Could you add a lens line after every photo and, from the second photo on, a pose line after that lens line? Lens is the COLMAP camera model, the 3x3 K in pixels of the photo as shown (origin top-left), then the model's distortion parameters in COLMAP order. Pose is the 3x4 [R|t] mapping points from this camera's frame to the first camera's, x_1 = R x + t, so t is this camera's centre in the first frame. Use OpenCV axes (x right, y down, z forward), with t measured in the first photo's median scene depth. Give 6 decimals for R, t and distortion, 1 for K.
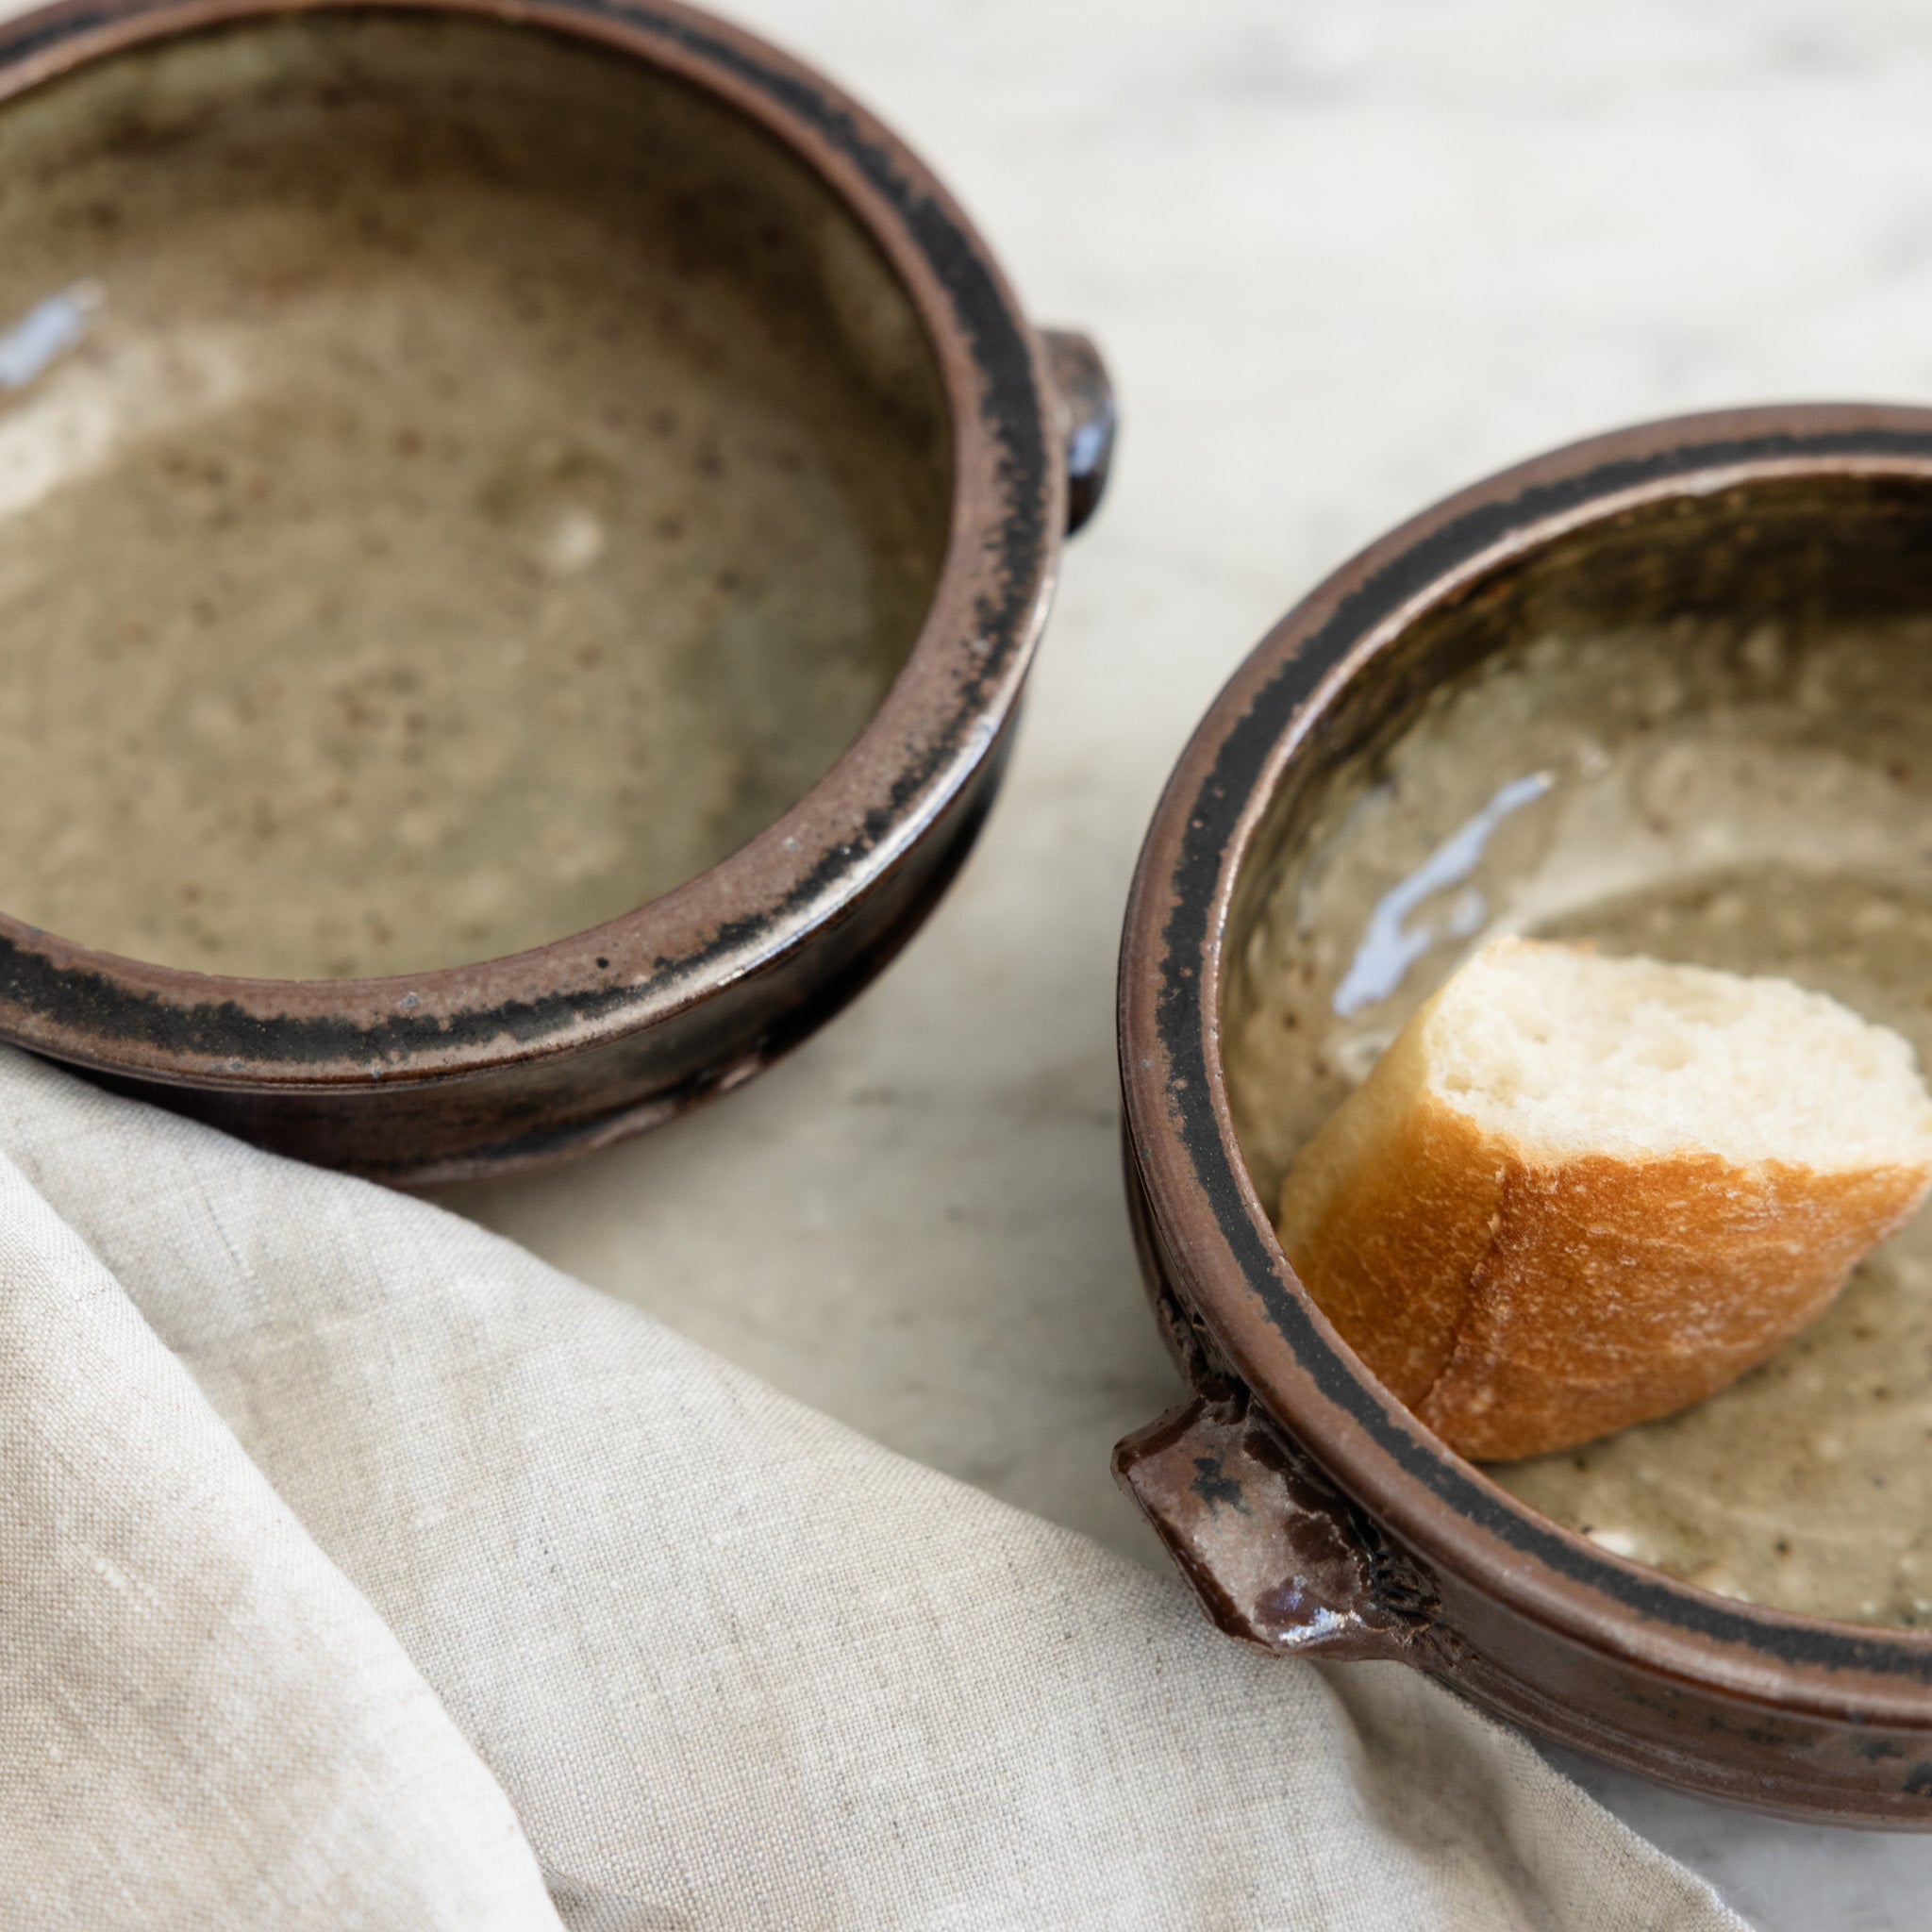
lens RADIAL K [[5547.0, 0, 966.0], [0, 5547.0, 966.0], [0, 0, 1]] dist [0.059265, -0.462649]
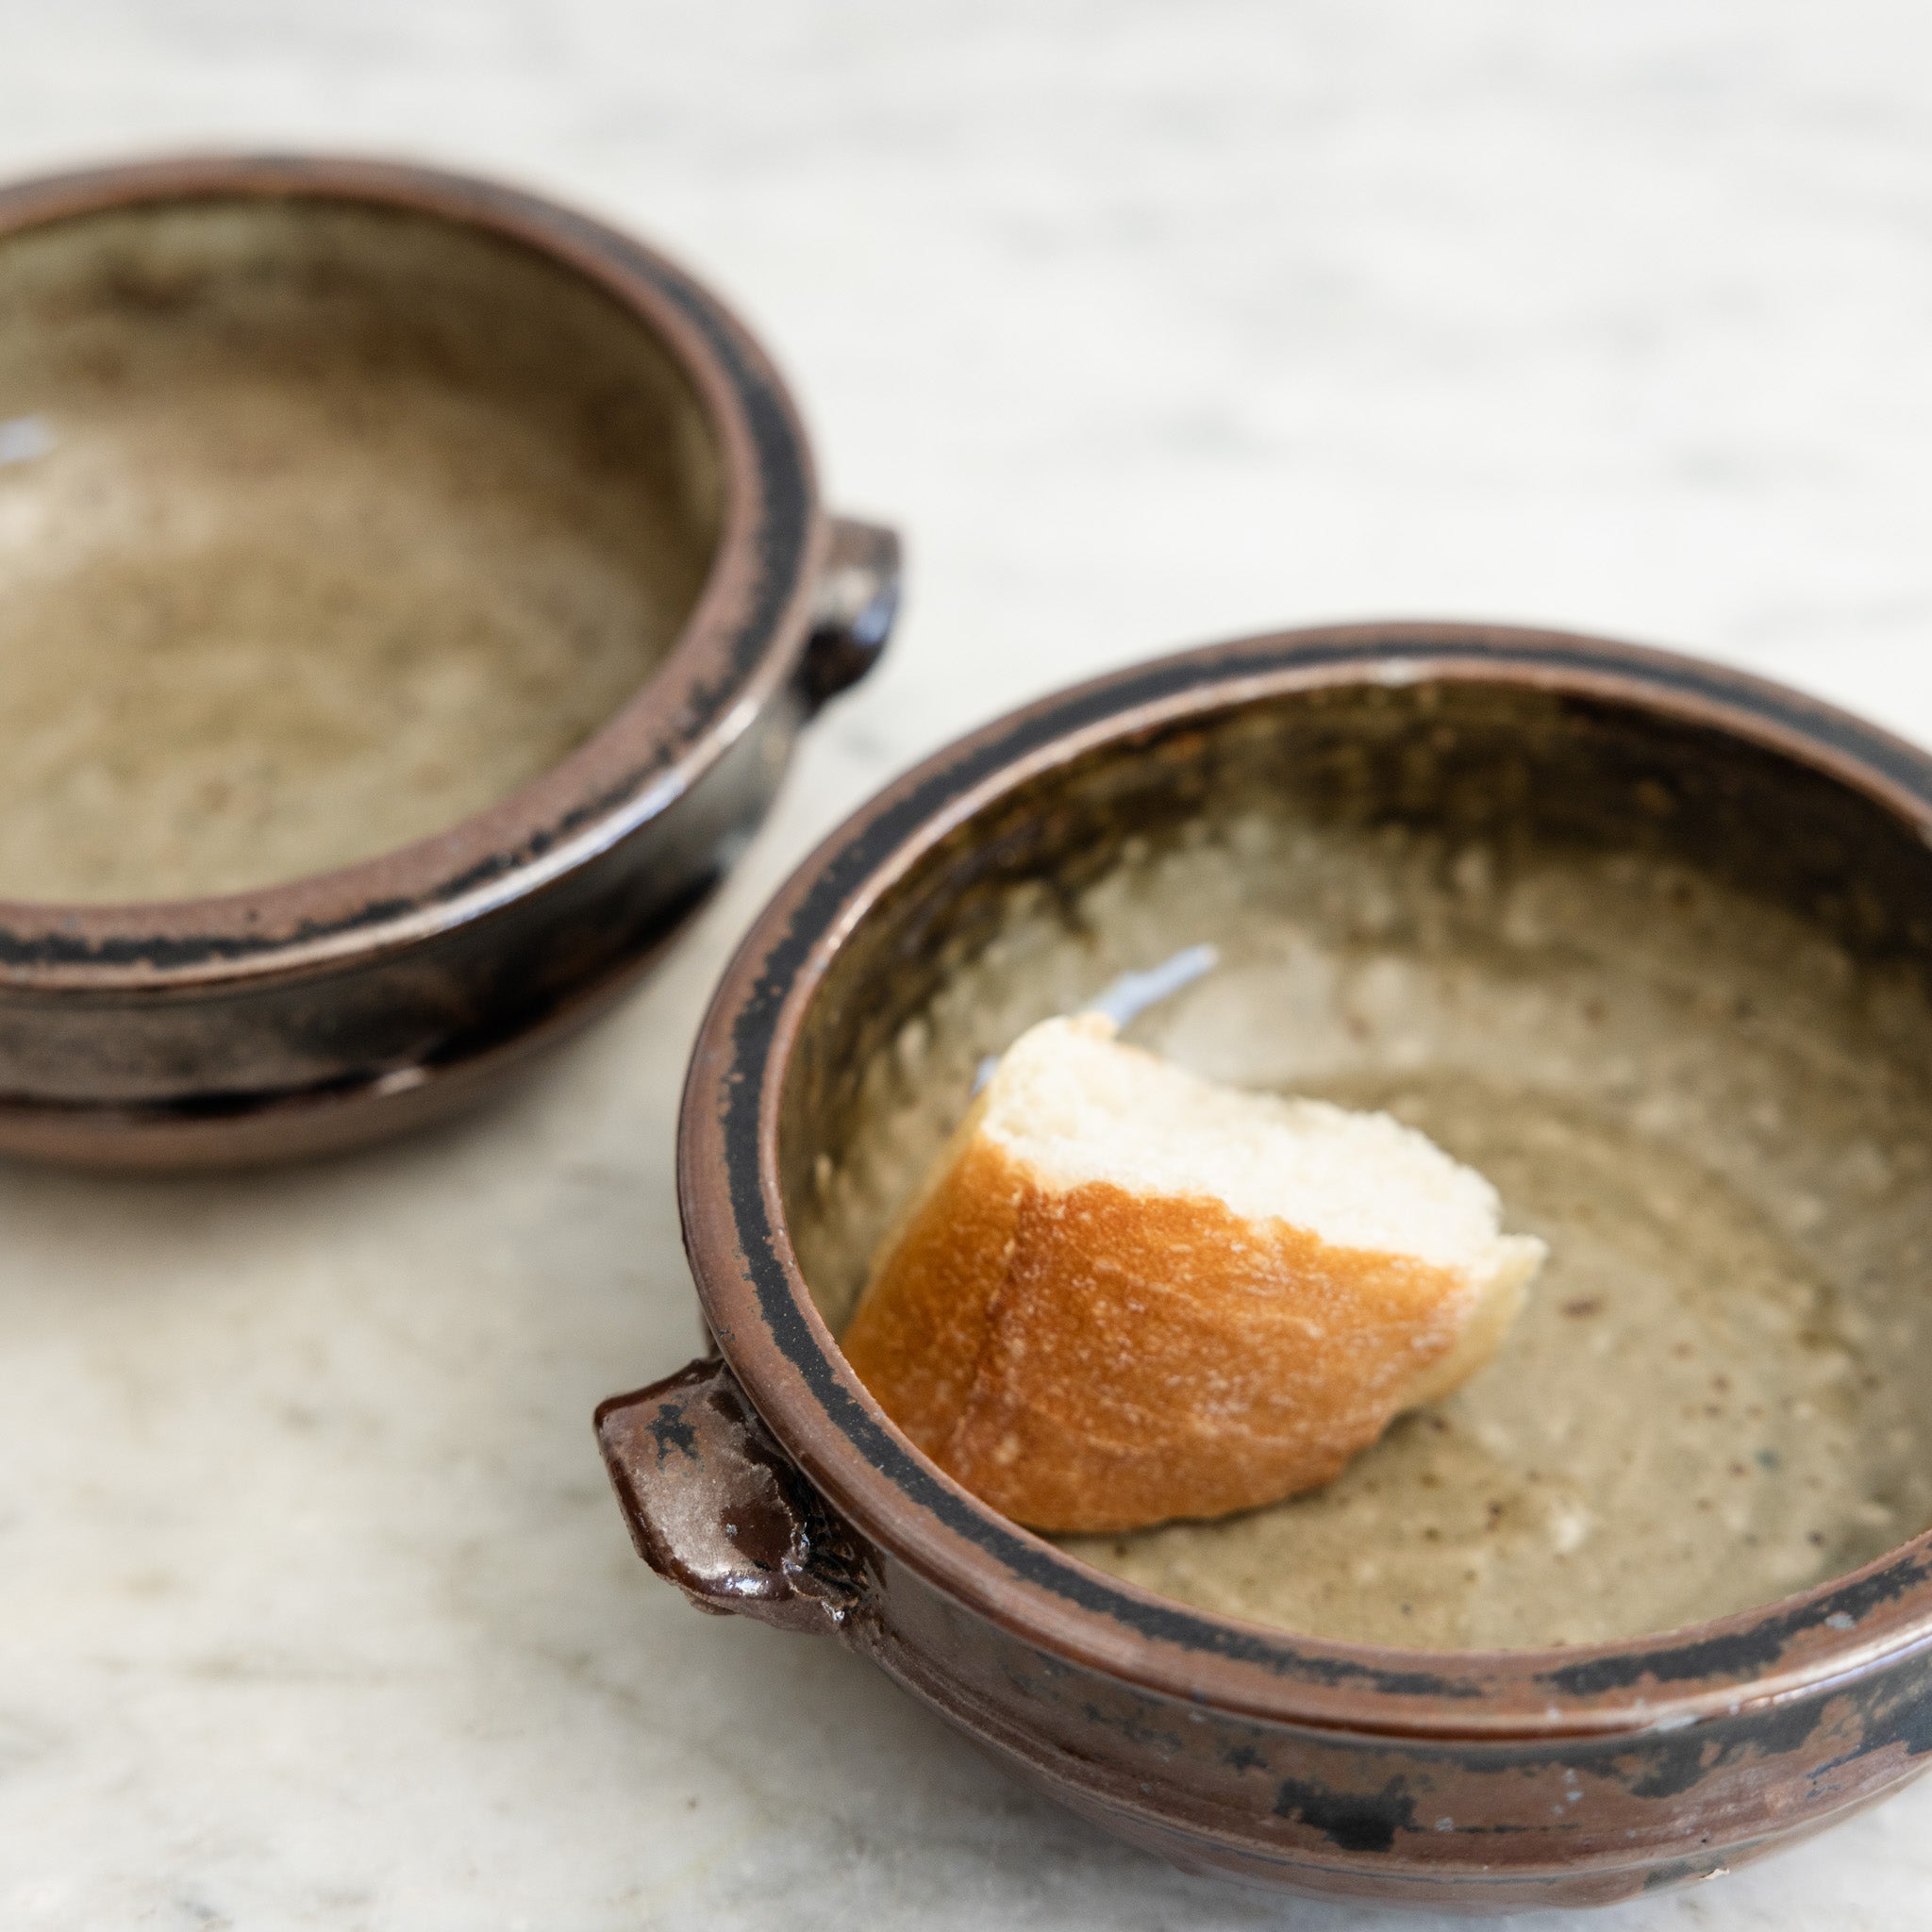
lens RADIAL K [[4722.6, 0, 966.0], [0, 4722.6, 966.0], [0, 0, 1]] dist [0.040763, 0.118049]
pose [[0.976552, 0.120063, -0.178691, 0.236003], [-0.154562, 0.968800, -0.193746, 0.165682], [0.149854, 0.216822, 0.964641, 0.137493]]
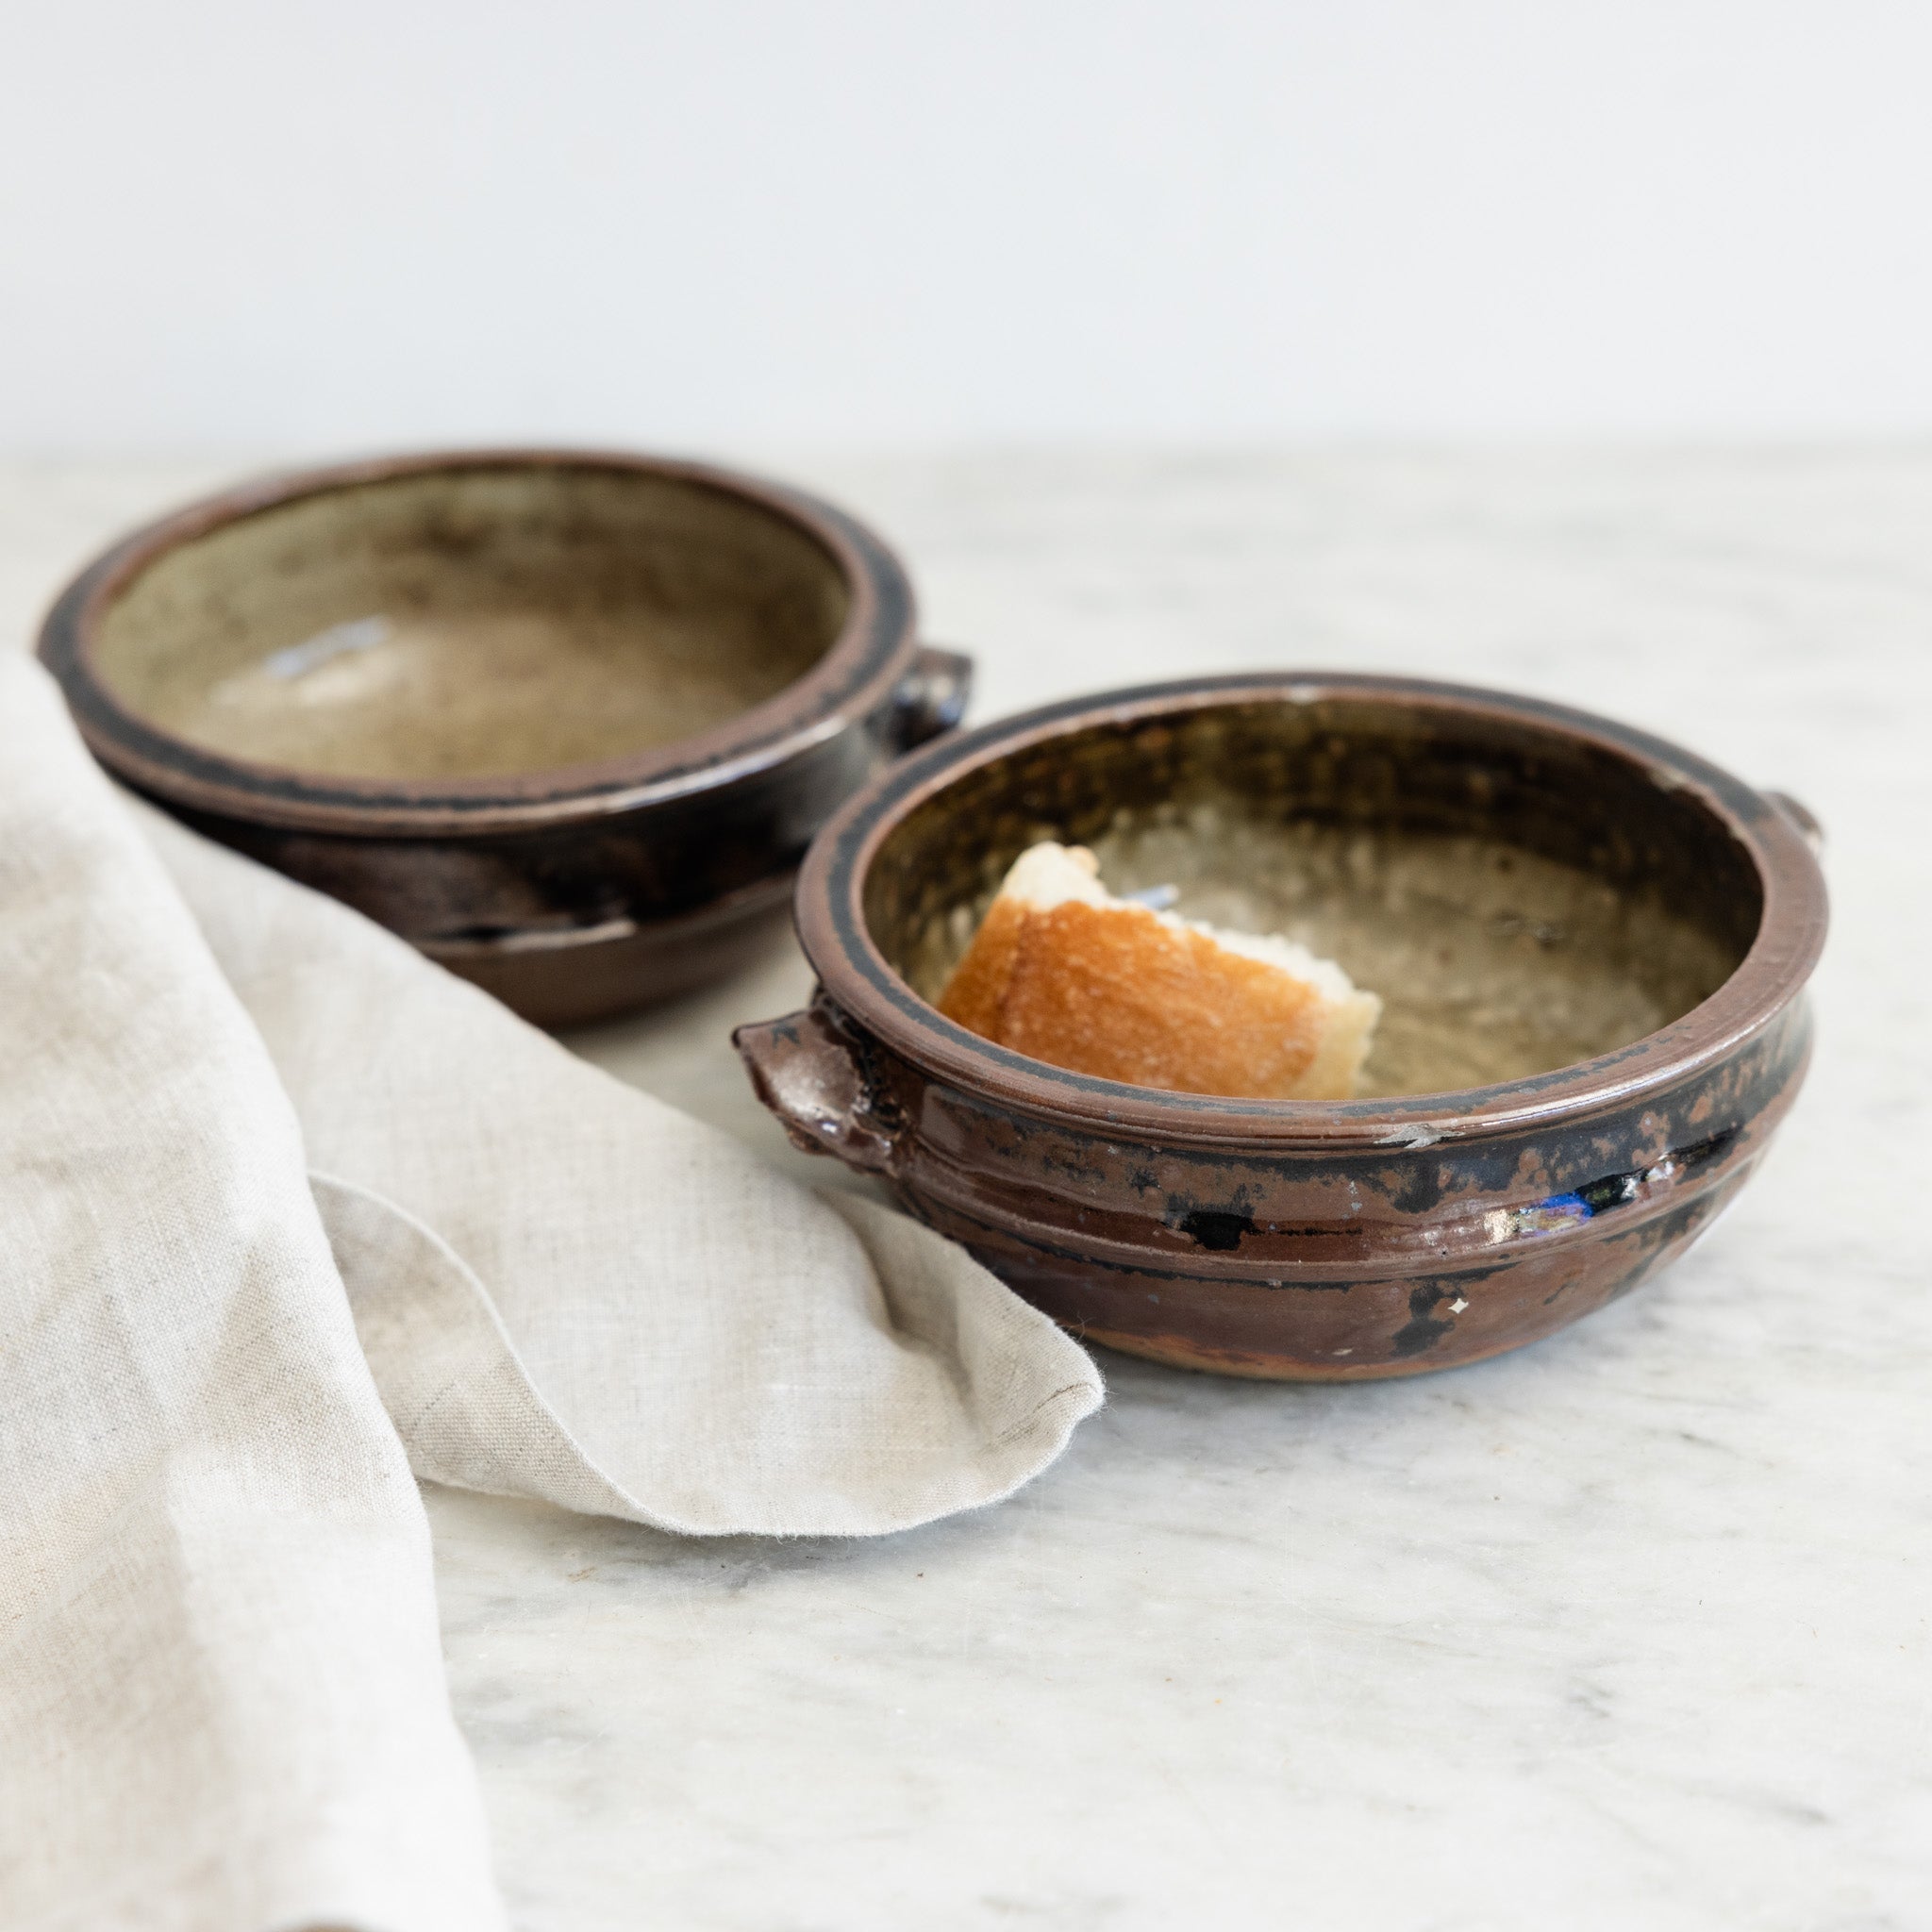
lens RADIAL K [[5547.0, 0, 966.0], [0, 5547.0, 966.0], [0, 0, 1]] dist [0.059265, -0.462649]
pose [[0.964033, 0.092750, -0.249072, 0.465107], [-0.200974, 0.867634, -0.454776, 0.750633], [0.173923, 0.488476, 0.855068, -0.324830]]
